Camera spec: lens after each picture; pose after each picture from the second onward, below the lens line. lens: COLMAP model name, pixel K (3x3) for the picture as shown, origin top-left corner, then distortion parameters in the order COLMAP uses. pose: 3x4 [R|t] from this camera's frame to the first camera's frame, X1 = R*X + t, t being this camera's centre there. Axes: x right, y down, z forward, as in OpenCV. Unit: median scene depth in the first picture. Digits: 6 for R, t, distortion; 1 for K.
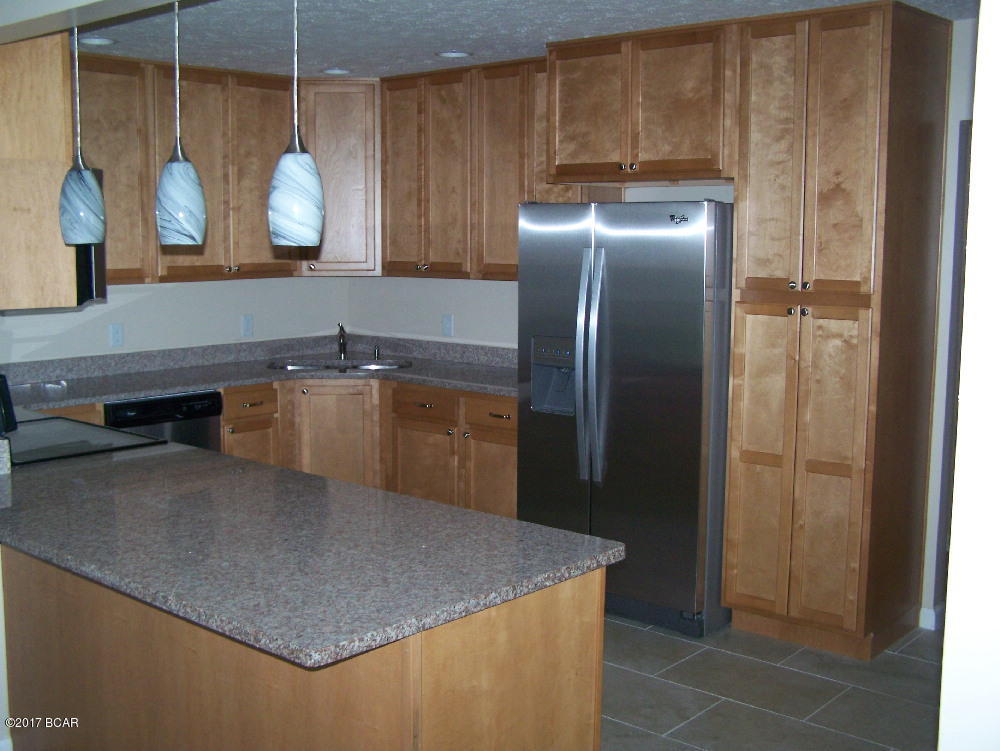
lens RADIAL K [[1137.0, 0, 481.3], [0, 1137.0, 377.3], [0, 0, 1]] dist [-0.205530, 0.391856]
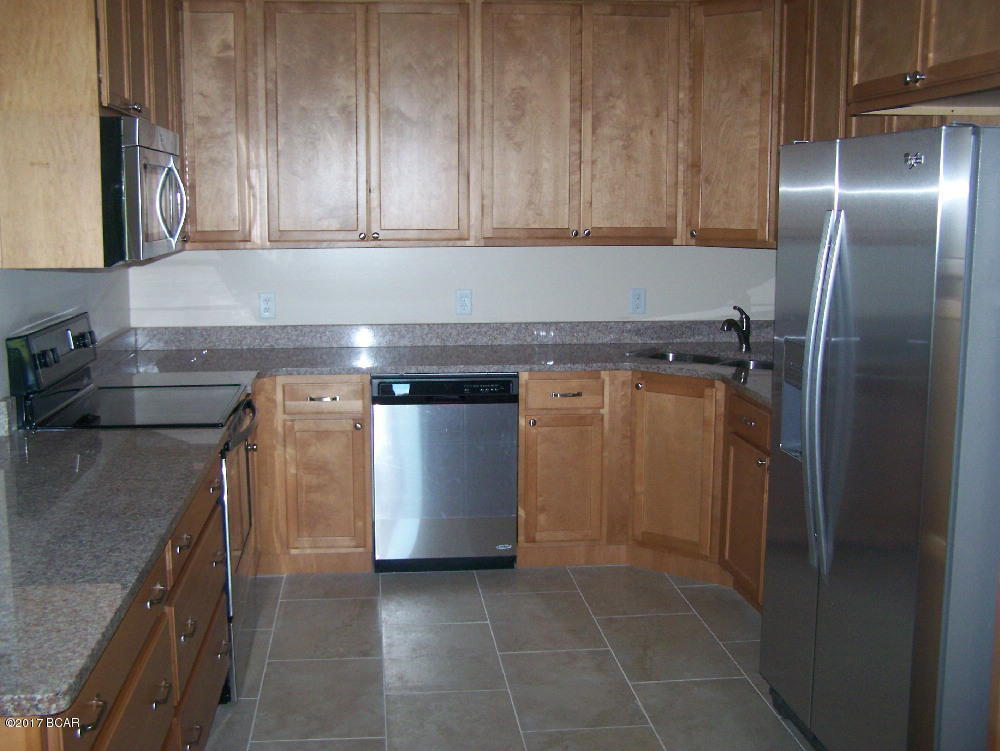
lens RADIAL K [[1137.0, 0, 481.3], [0, 1137.0, 377.3], [0, 0, 1]] dist [-0.205530, 0.391856]
pose [[0.737857, 0.101835, -0.667231, 0.357793], [-0.082643, 0.994745, 0.060431, -0.039722], [0.669879, 0.010553, 0.742395, 0.376552]]
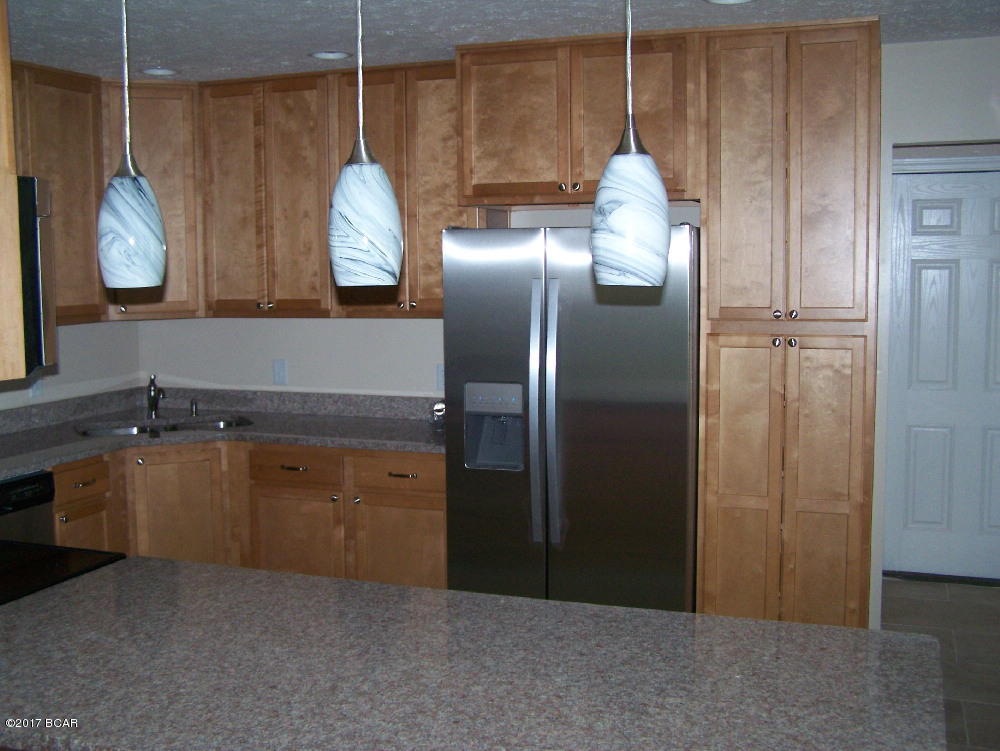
lens RADIAL K [[1137.0, 0, 481.3], [0, 1137.0, 377.3], [0, 0, 1]] dist [-0.205530, 0.391856]
pose [[0.933384, -0.049894, 0.355394, -0.247893], [0.058290, 0.998216, -0.012947, -0.027761], [-0.354114, 0.032800, 0.934627, 0.185115]]
